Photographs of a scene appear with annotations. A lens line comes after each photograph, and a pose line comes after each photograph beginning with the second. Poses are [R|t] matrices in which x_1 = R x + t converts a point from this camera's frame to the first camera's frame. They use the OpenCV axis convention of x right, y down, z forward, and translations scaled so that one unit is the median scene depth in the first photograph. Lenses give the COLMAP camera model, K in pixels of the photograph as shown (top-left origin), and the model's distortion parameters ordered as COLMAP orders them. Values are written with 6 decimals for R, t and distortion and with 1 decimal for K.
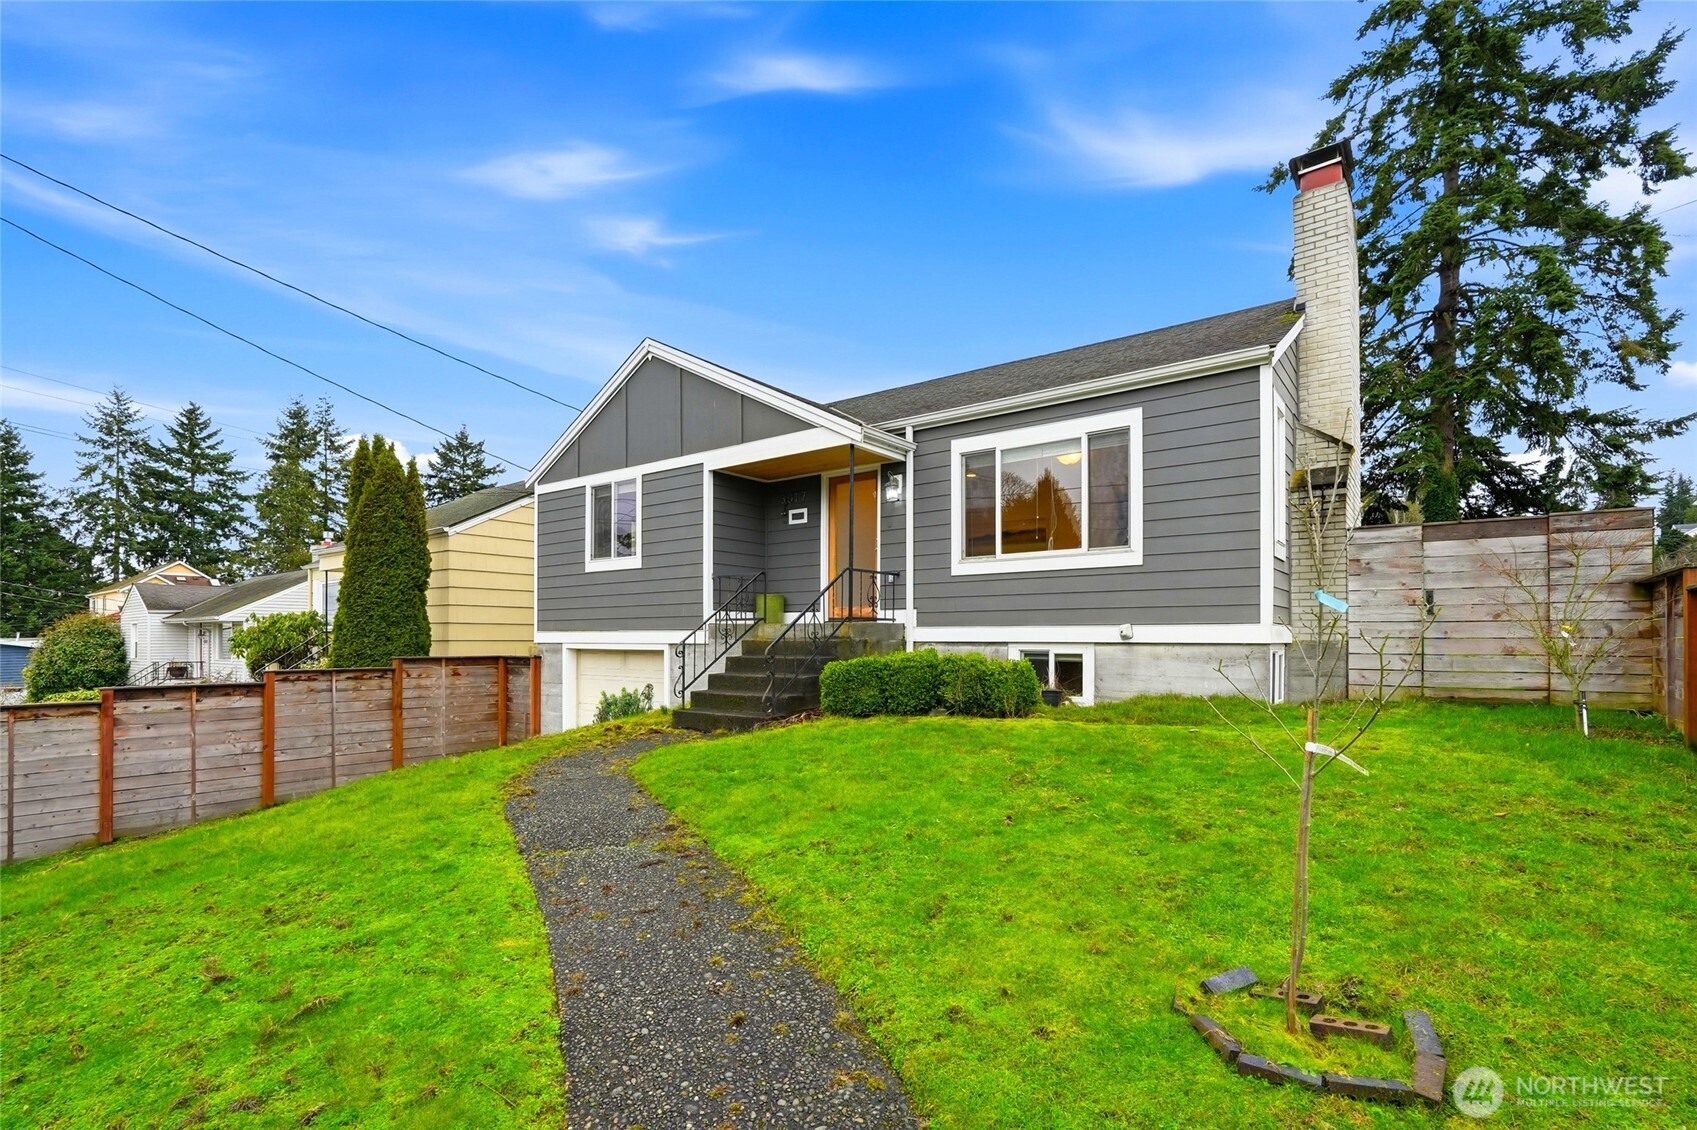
lens RADIAL K [[745.6, 0, 859.9], [0, 745.6, 644.5], [0, 0, 1]] dist [-0.014810, 0.006256]
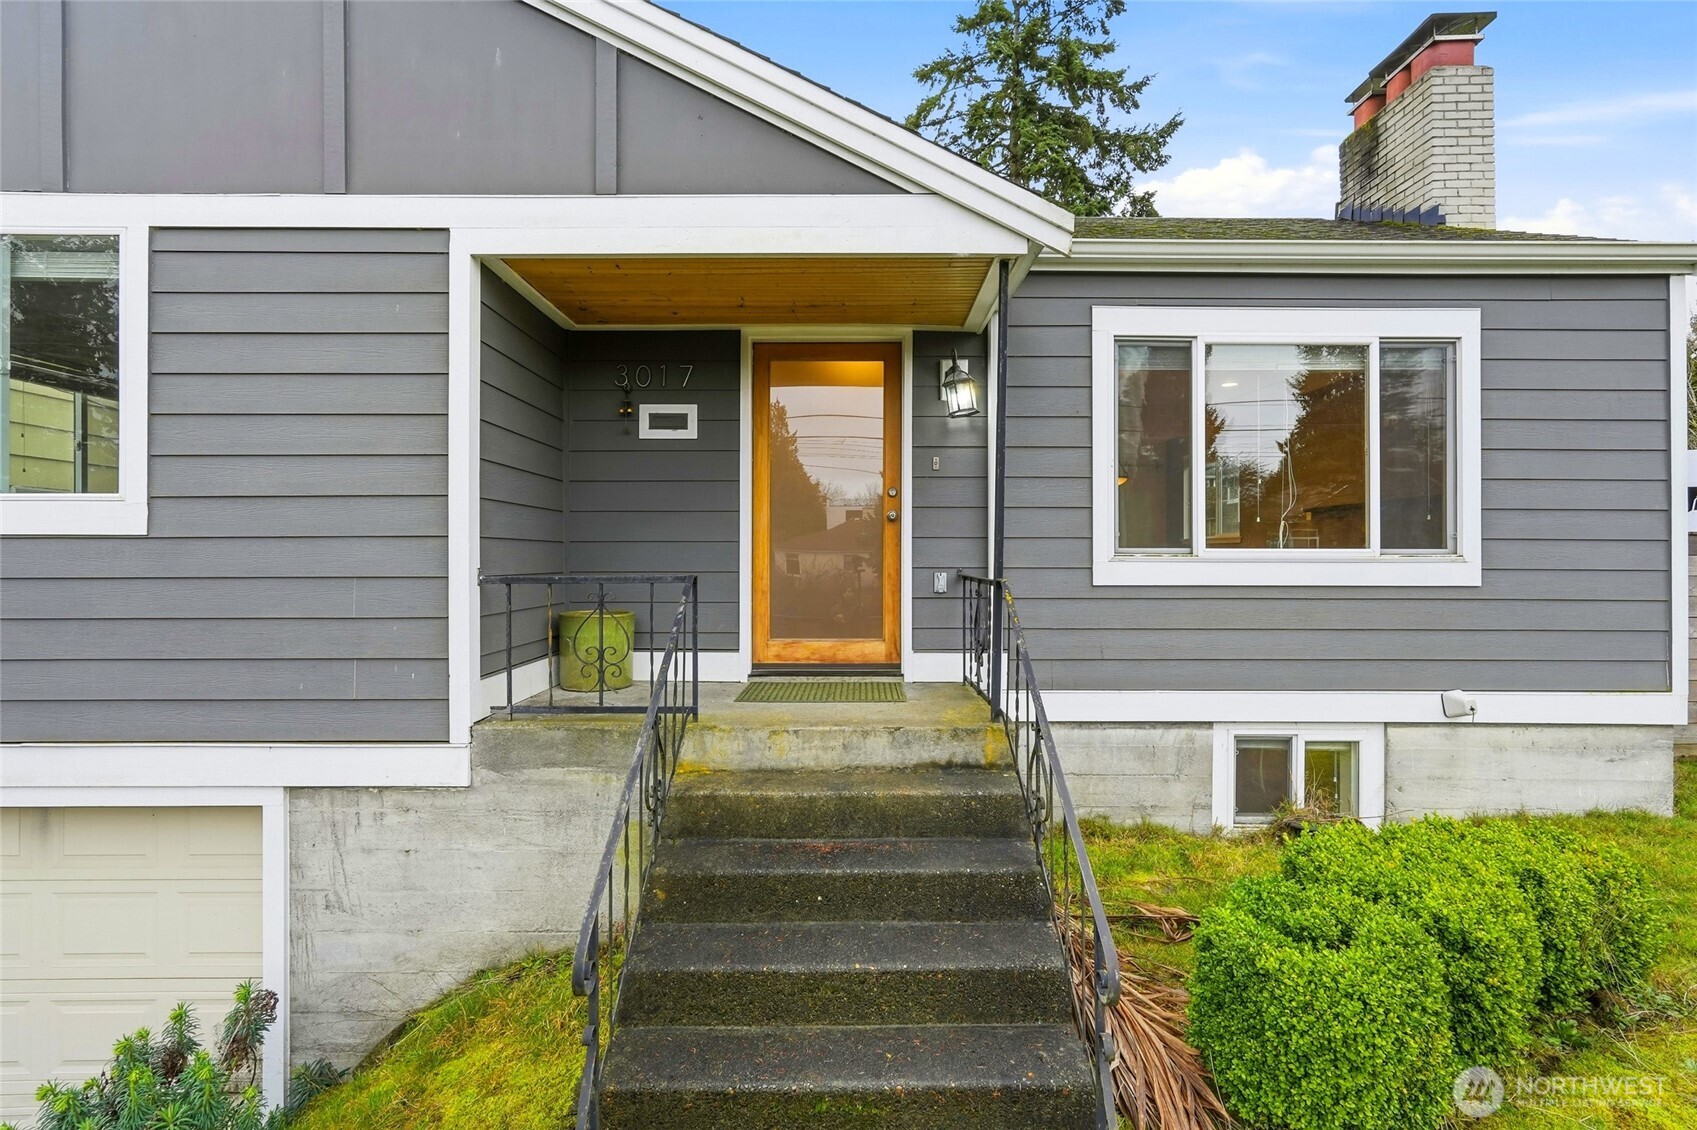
lens RADIAL K [[745.6, 0, 877.3], [0, 745.6, 570.1], [0, 0, 1]] dist [-0.014810, 0.006256]
pose [[0.809223, -0.005778, 0.587473, -0.250983], [0.002831, 0.999978, 0.005935, -0.095895], [-0.587495, -0.003139, 0.809222, 0.627205]]
